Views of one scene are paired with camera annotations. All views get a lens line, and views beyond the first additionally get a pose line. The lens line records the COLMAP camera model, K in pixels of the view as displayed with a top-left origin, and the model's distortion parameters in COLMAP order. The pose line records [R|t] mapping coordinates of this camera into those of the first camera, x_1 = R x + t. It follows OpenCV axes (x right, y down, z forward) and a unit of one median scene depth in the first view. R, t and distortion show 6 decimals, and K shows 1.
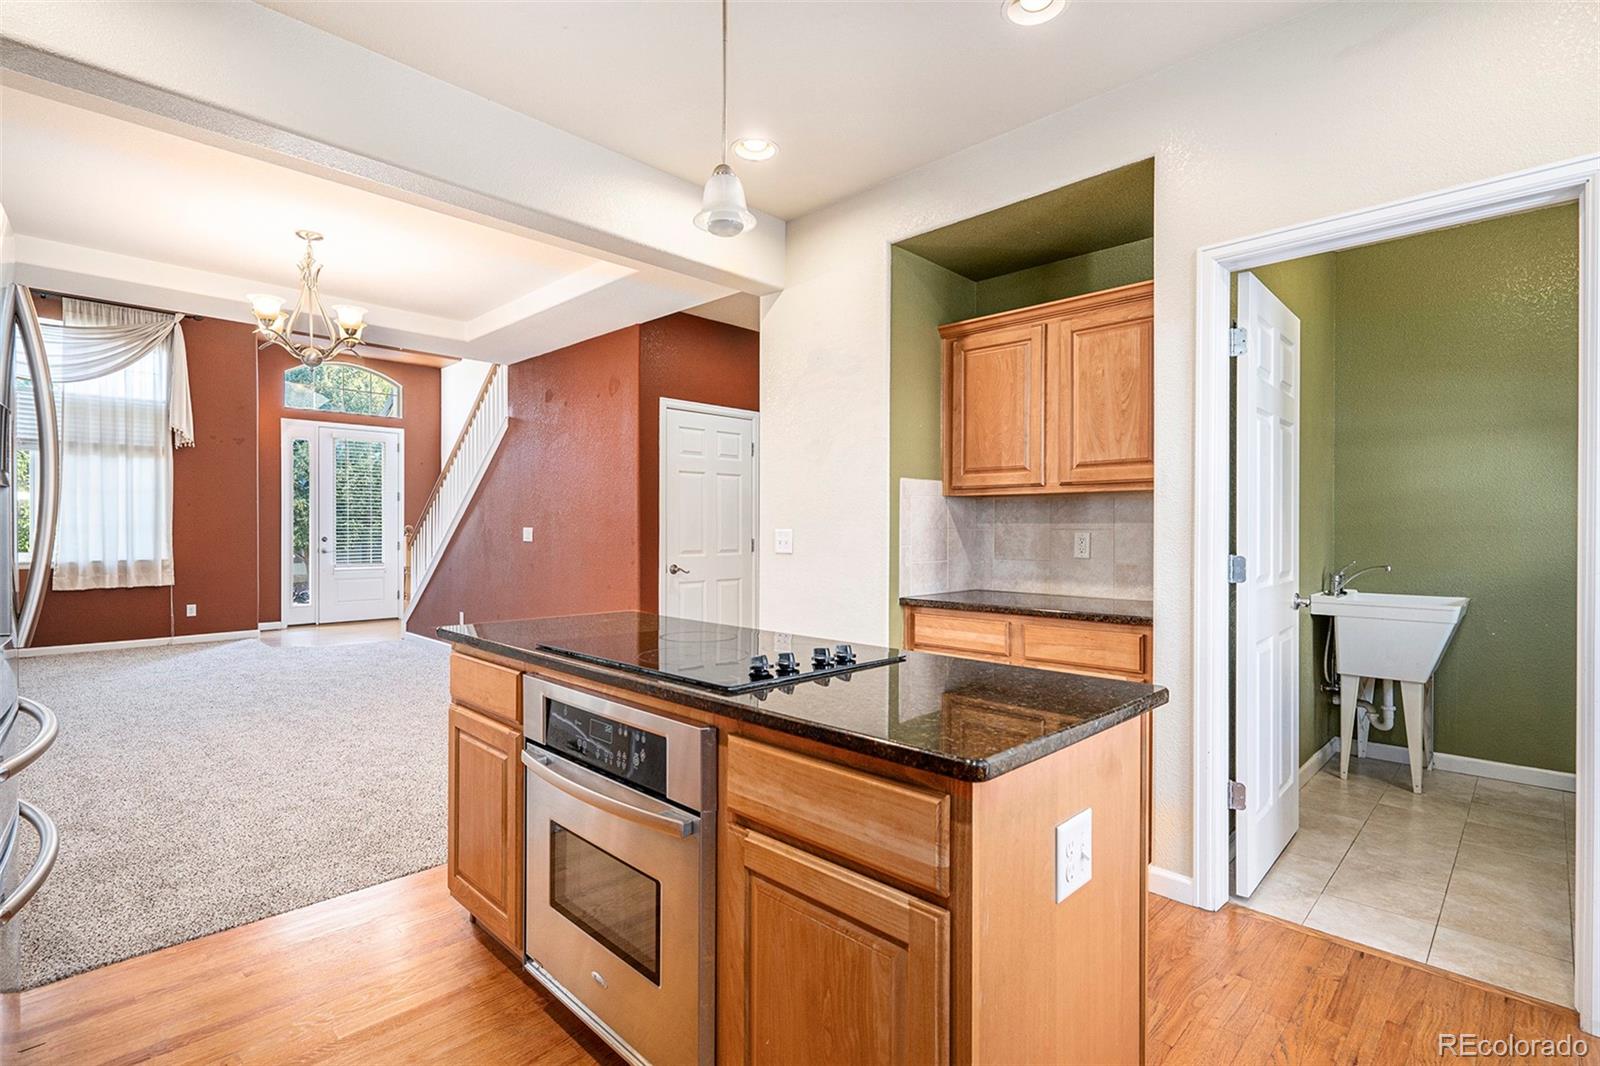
lens RADIAL K [[752.6, 0, 794.8], [0, 752.6, 527.8], [0, 0, 1]] dist [0.003483, 0.000451]
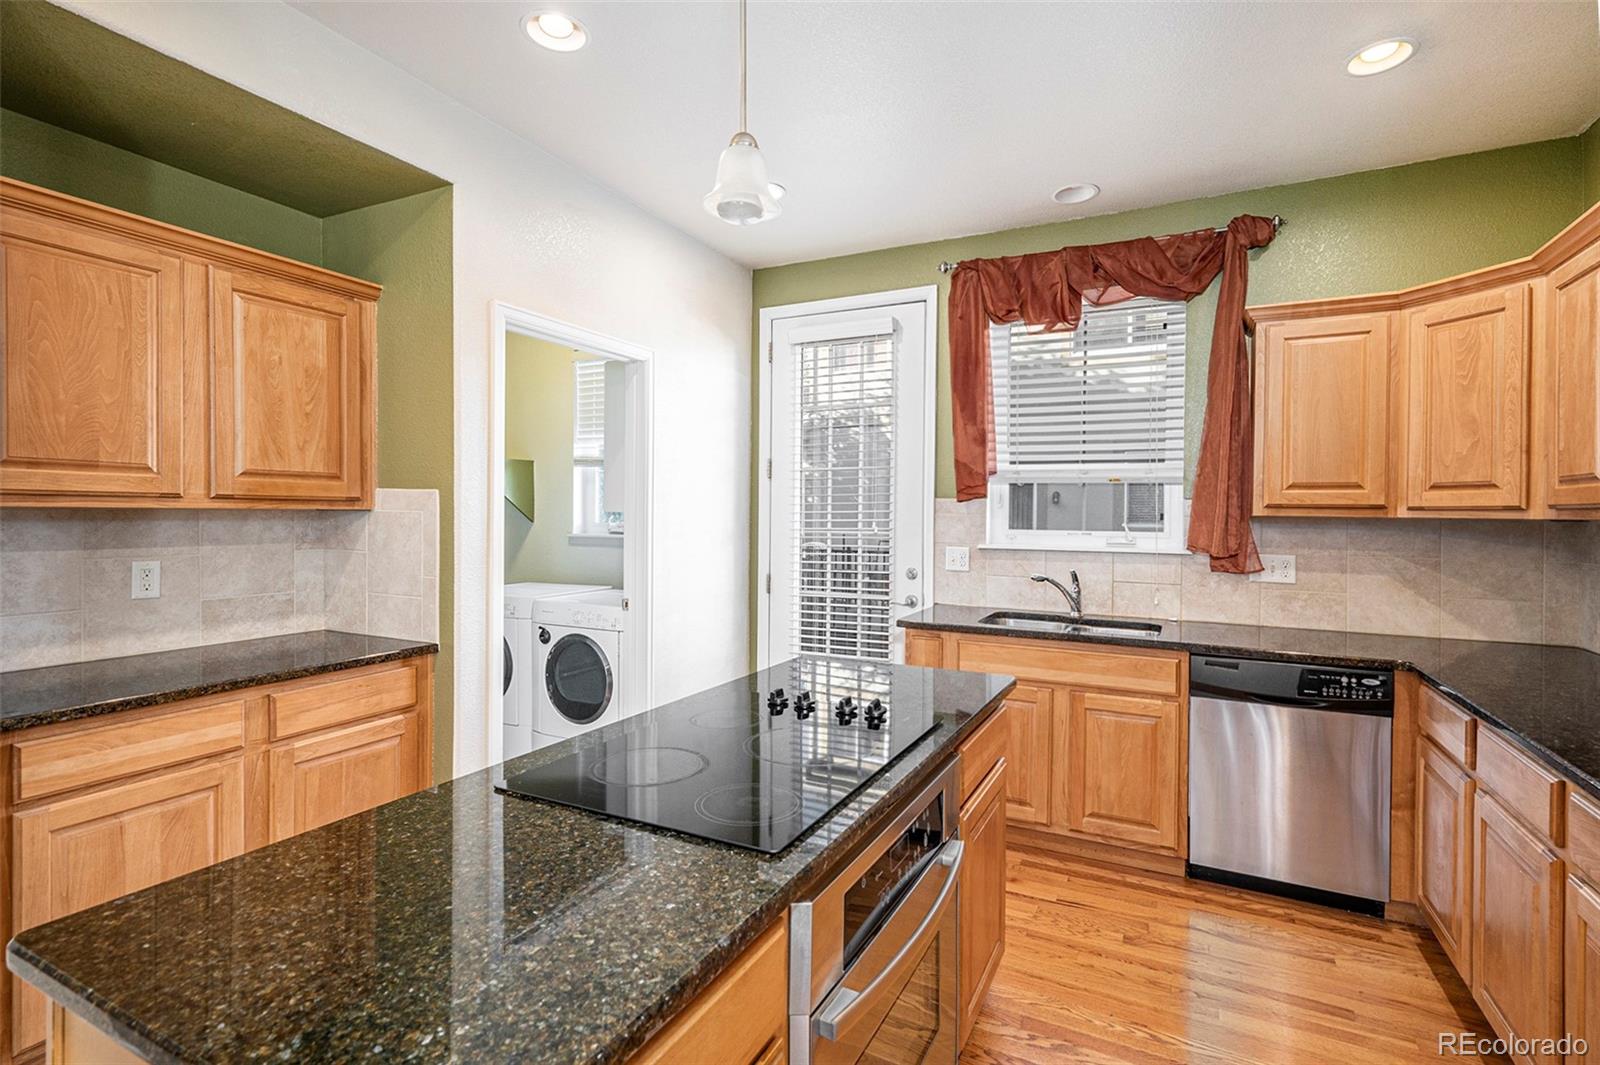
lens RADIAL K [[775.8, 0, 800.0], [0, 775.8, 525.4], [0, 0, 1]] dist [0.008823, 0.000351]
pose [[-0.305030, -0.020976, 0.952112, -0.228588], [-0.009895, 0.999773, 0.018856, -0.021753], [-0.952291, -0.003669, -0.305168, 0.304484]]
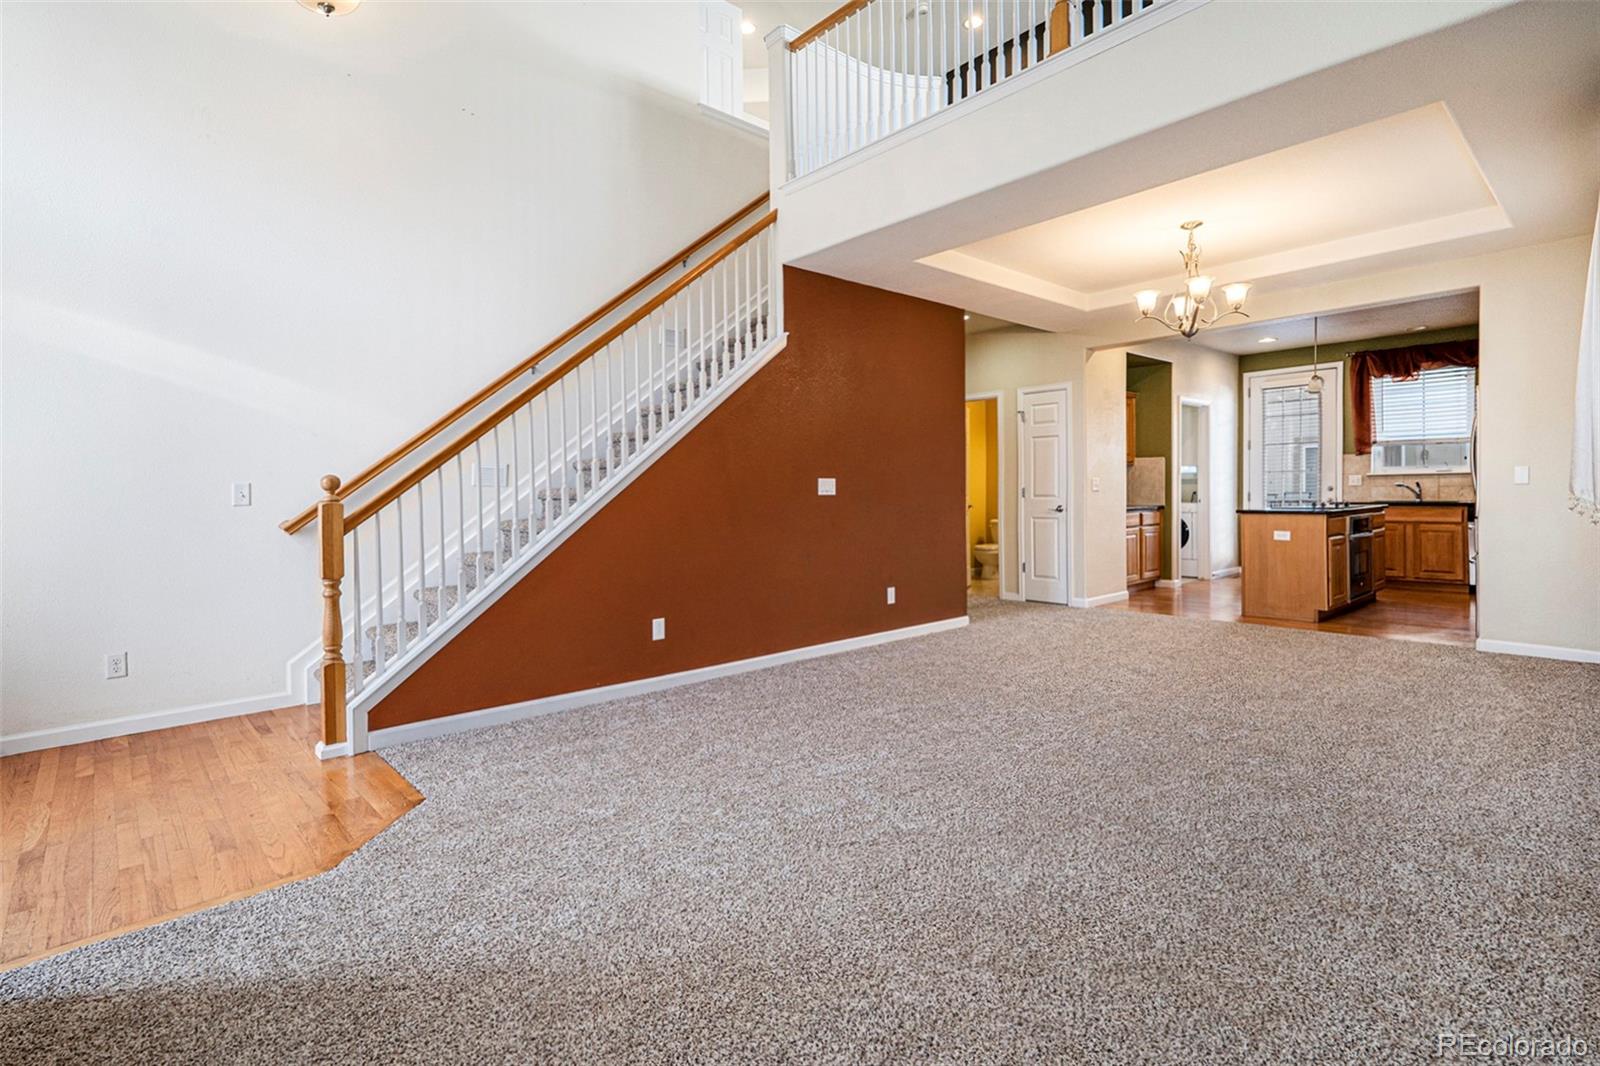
lens RADIAL K [[793.2, 0, 798.7], [0, 793.2, 507.0], [0, 0, 1]] dist [0.044478, 0.000240]
pose [[0.046289, -0.025897, 0.998592, -1.074064], [0.015978, 0.999555, 0.025181, 0.005813], [-0.998800, 0.014790, 0.046682, 0.858349]]
